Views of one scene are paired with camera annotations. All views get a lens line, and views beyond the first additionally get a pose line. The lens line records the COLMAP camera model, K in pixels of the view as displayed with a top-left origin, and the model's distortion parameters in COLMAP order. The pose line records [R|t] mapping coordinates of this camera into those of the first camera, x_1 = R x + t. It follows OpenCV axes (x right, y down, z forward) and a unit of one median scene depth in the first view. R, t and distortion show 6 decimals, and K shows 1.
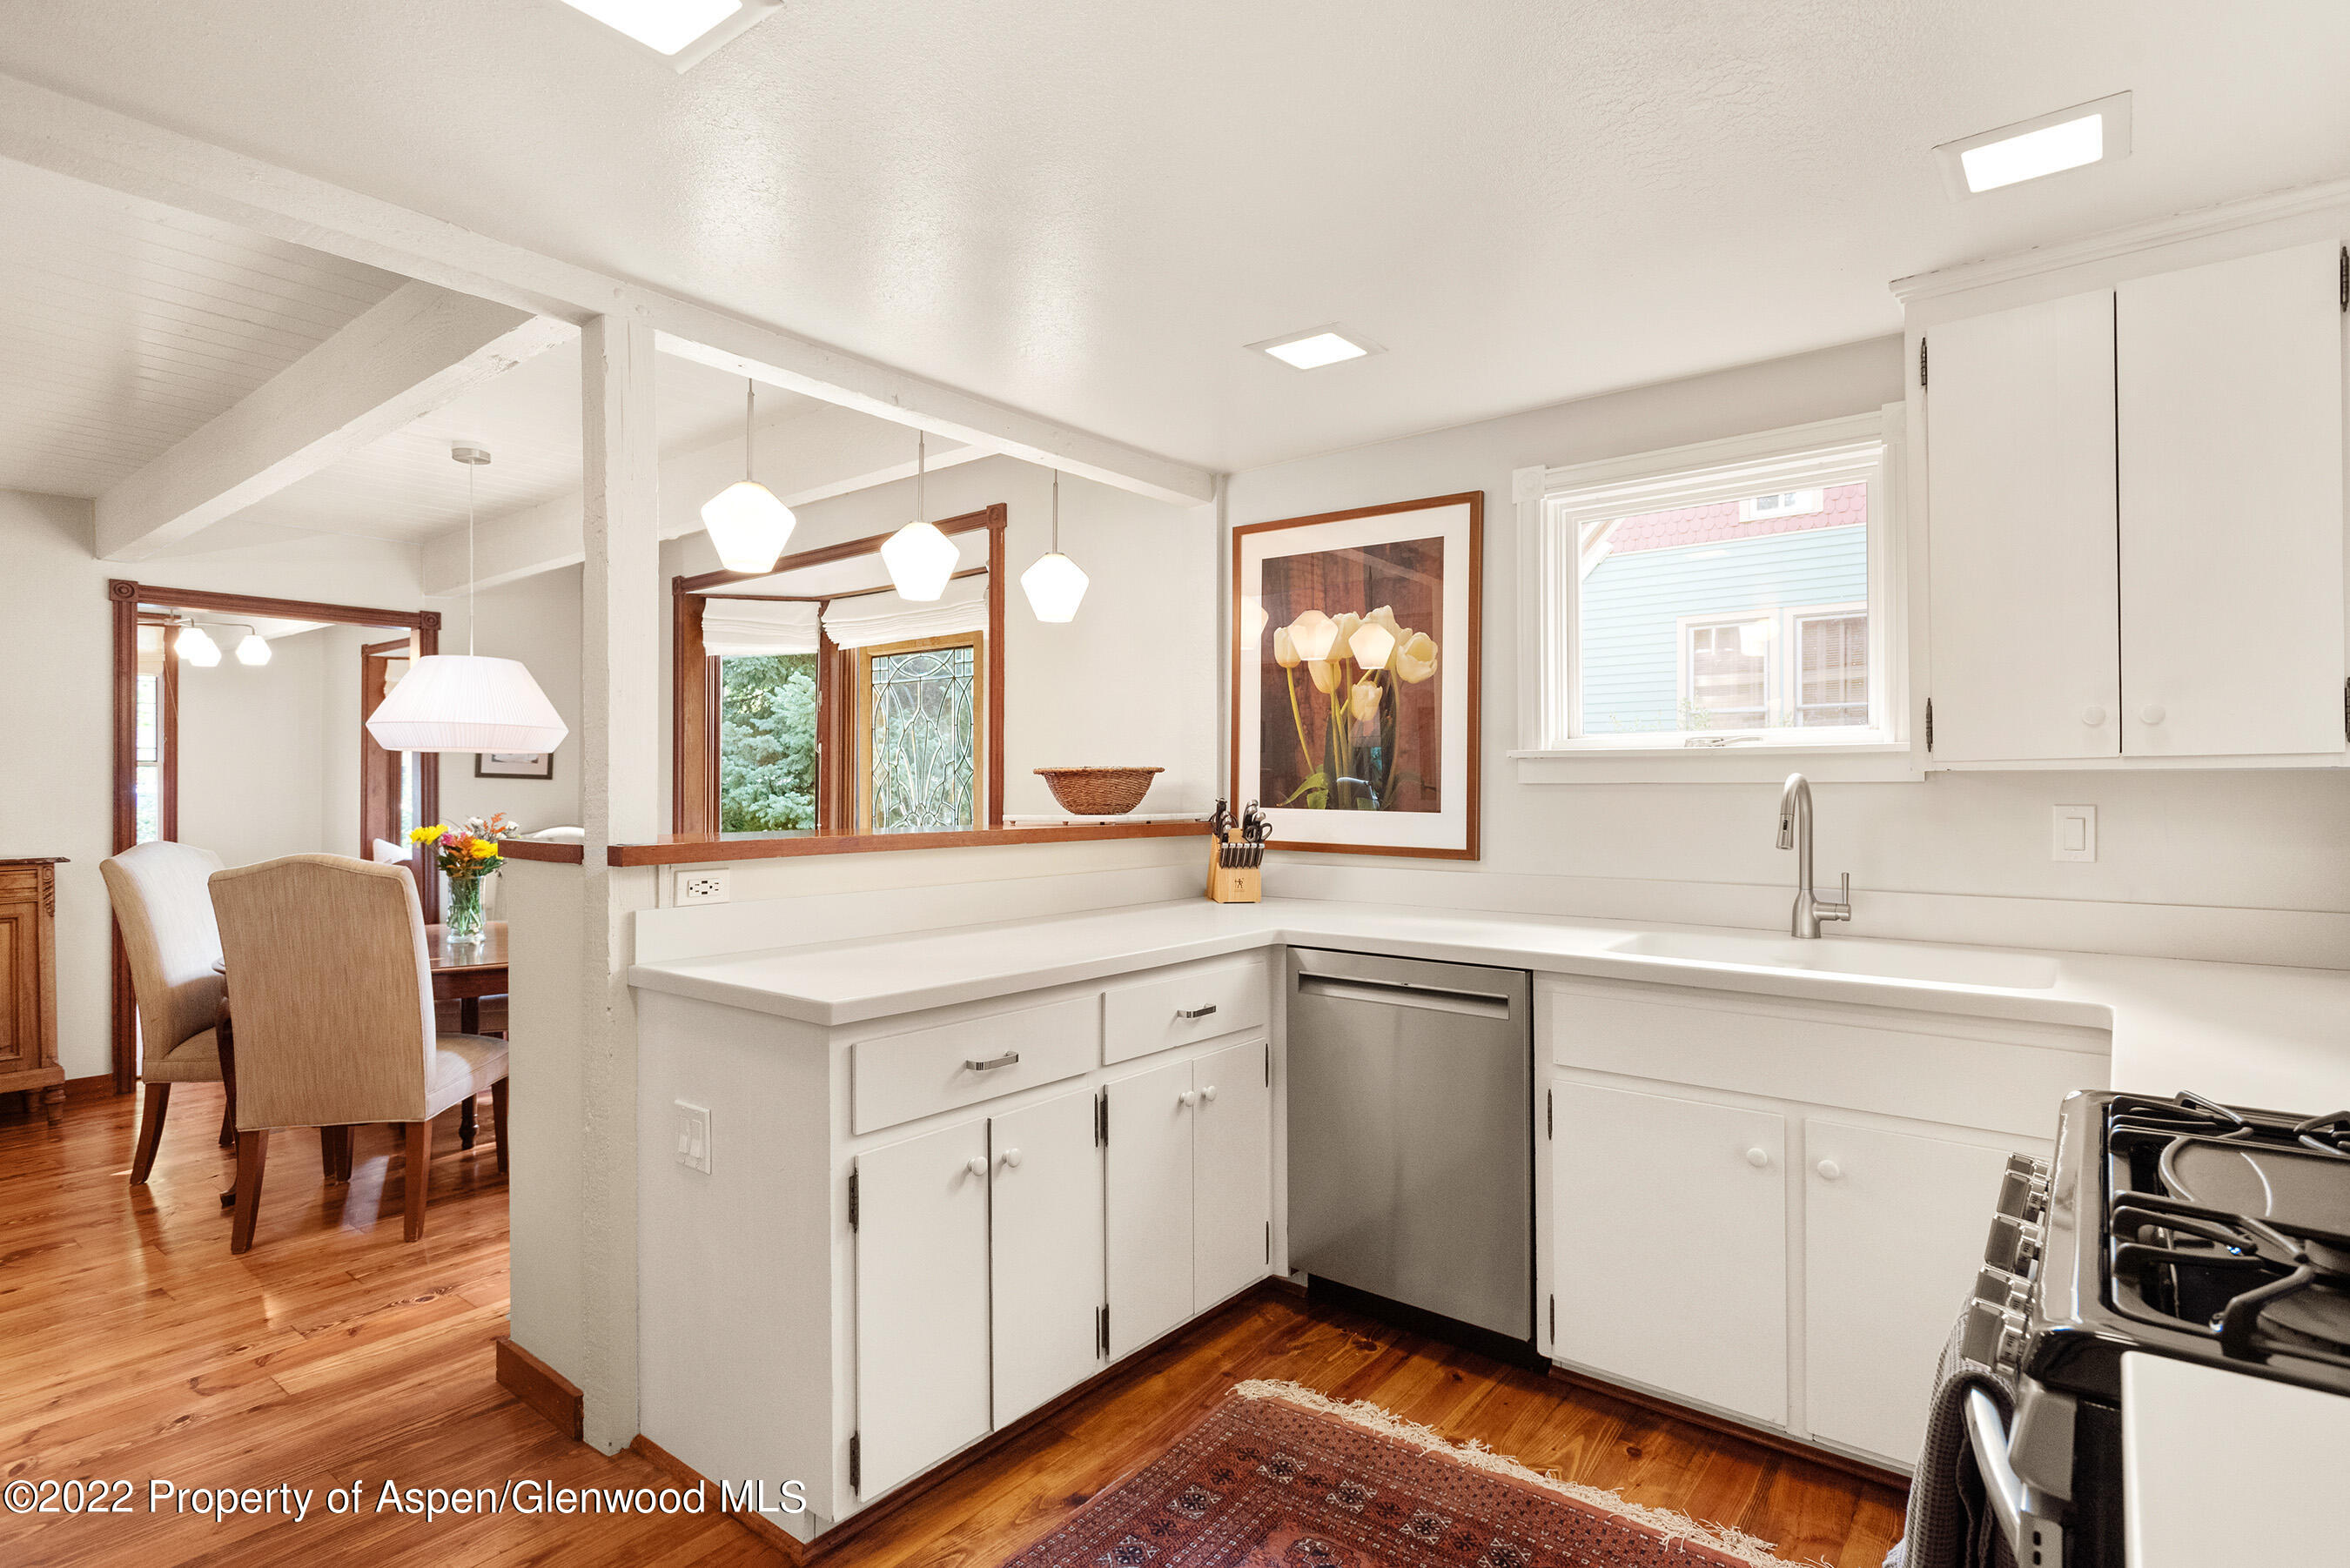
lens RADIAL K [[1184.0, 0, 1183.9], [0, 1184.0, 783.6], [0, 0, 1]] dist [0.002713, 0.000045]
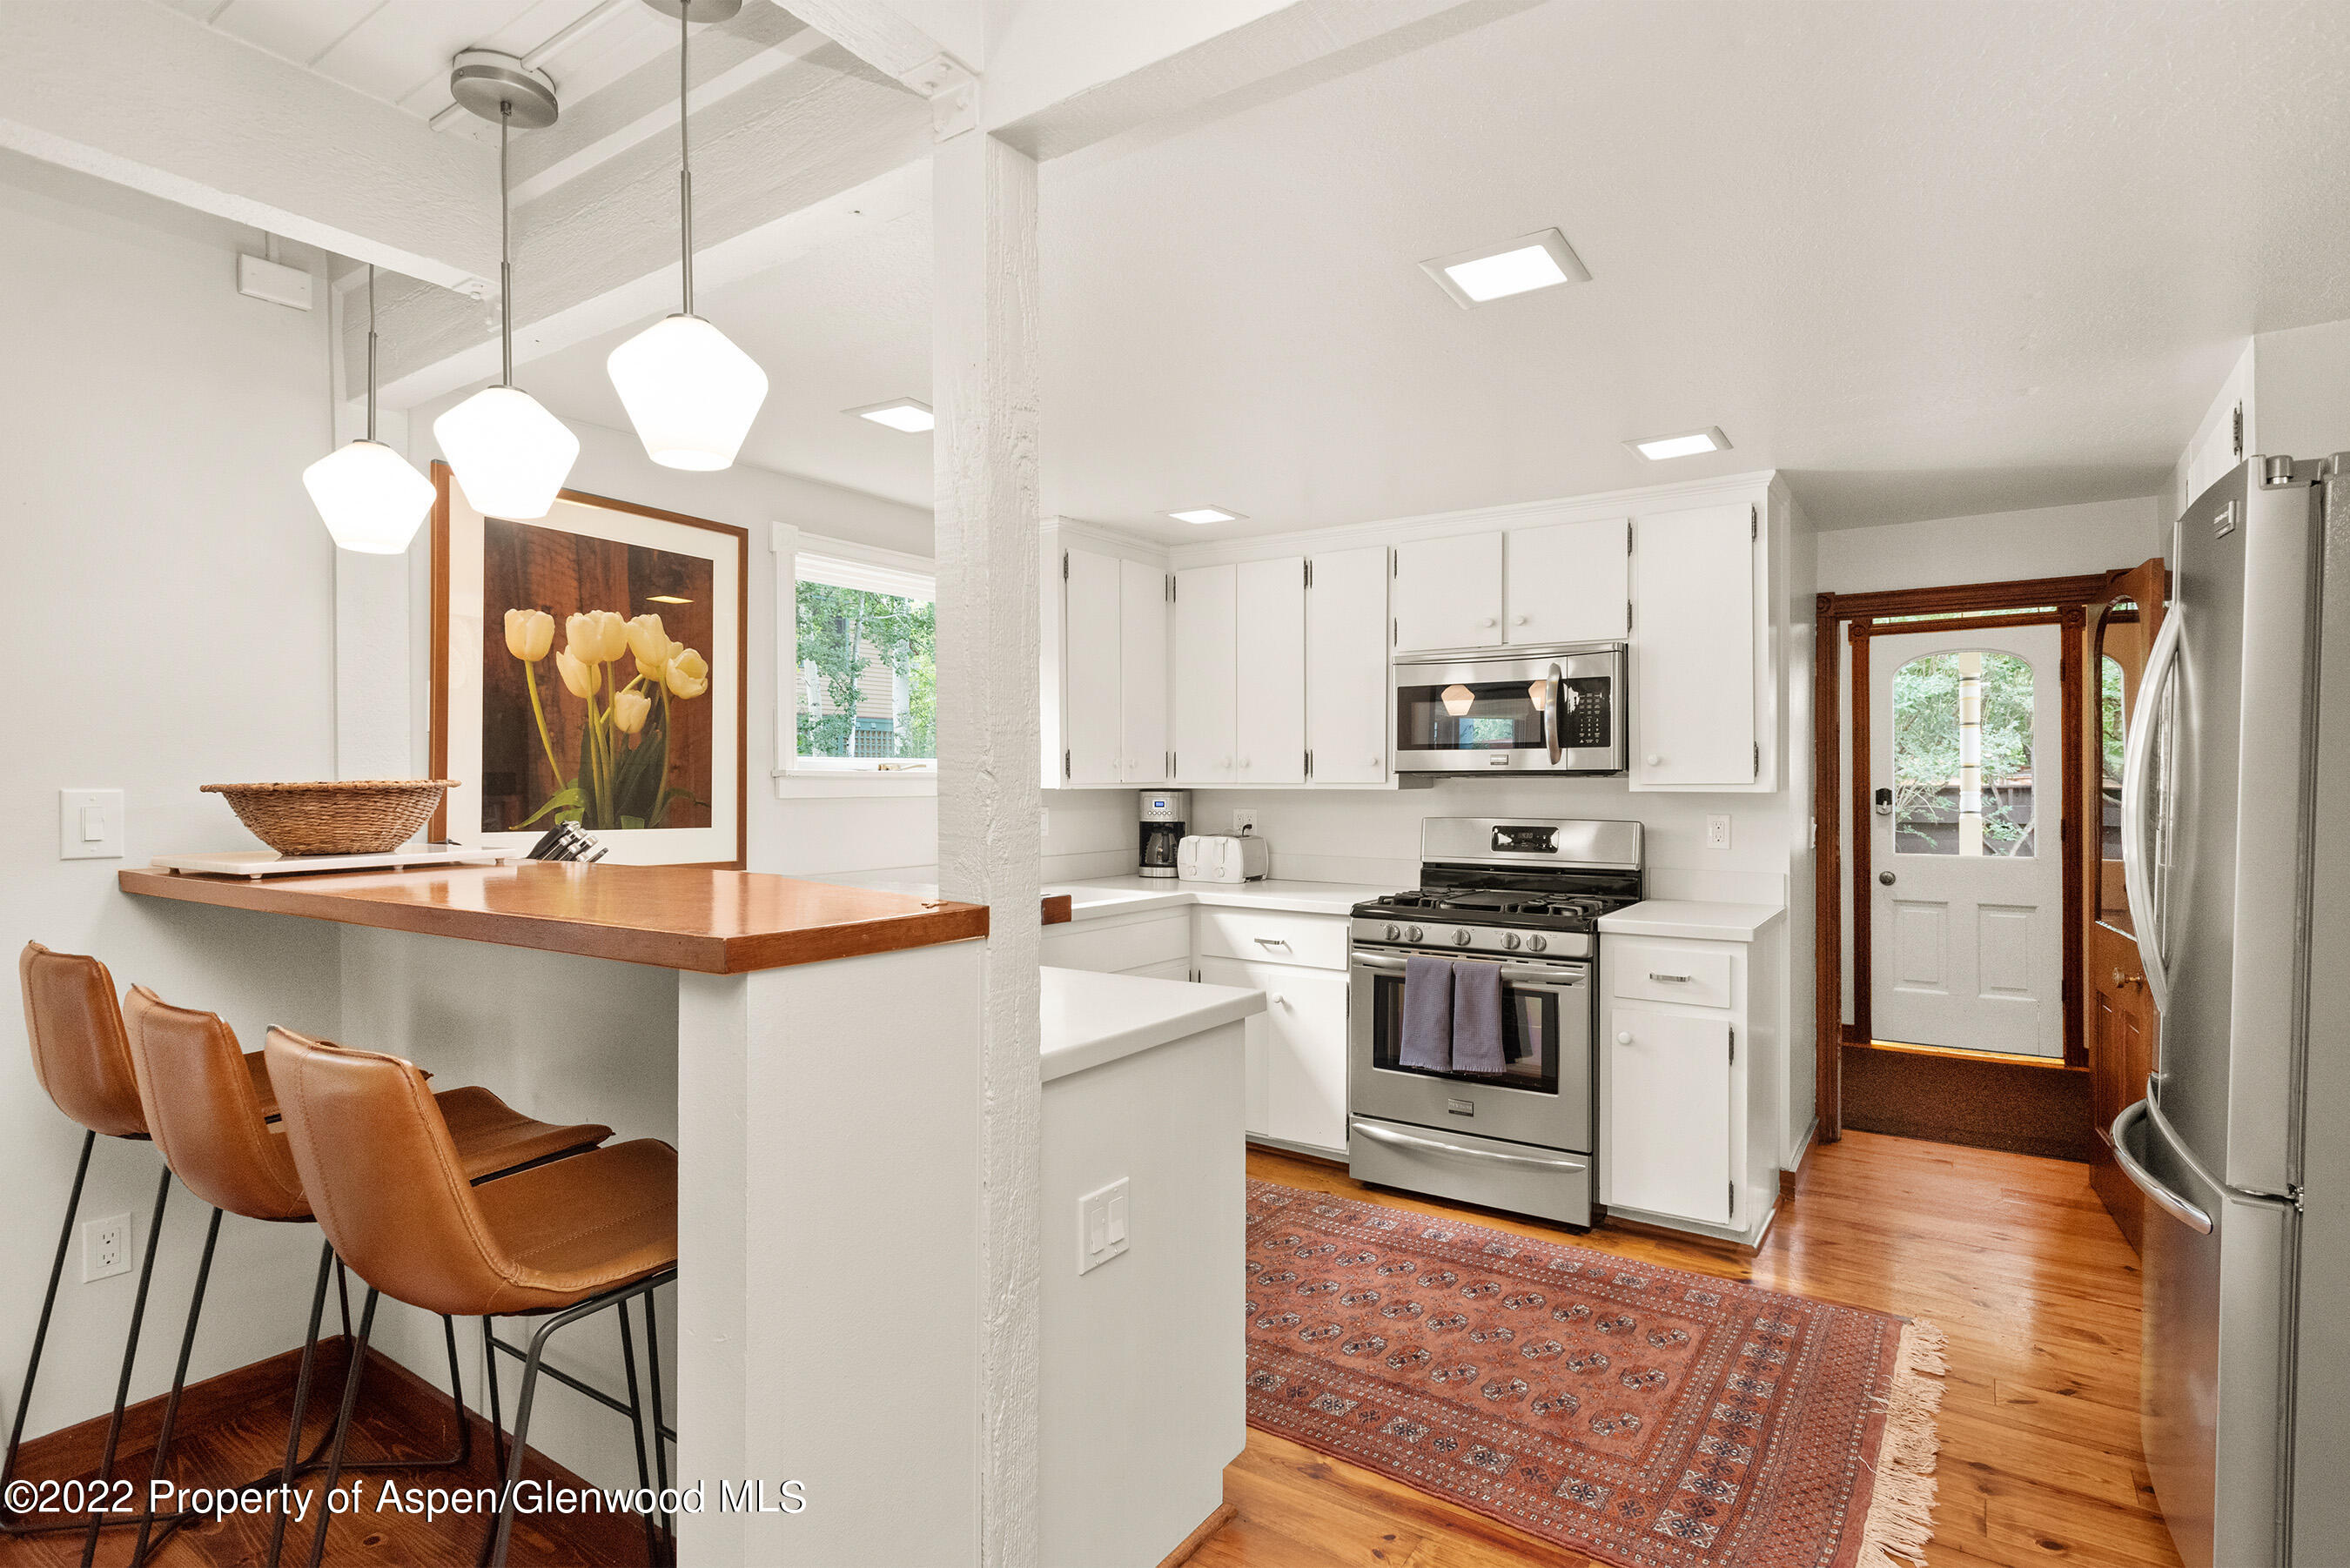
lens RADIAL K [[1184.0, 0, 1185.8], [0, 1184.0, 787.3], [0, 0, 1]] dist [0.002713, 0.000045]
pose [[-0.066112, -0.003767, 0.997805, -0.797601], [0.002067, 0.999990, 0.003912, -0.012835], [-0.997810, 0.002321, -0.066104, 0.623650]]
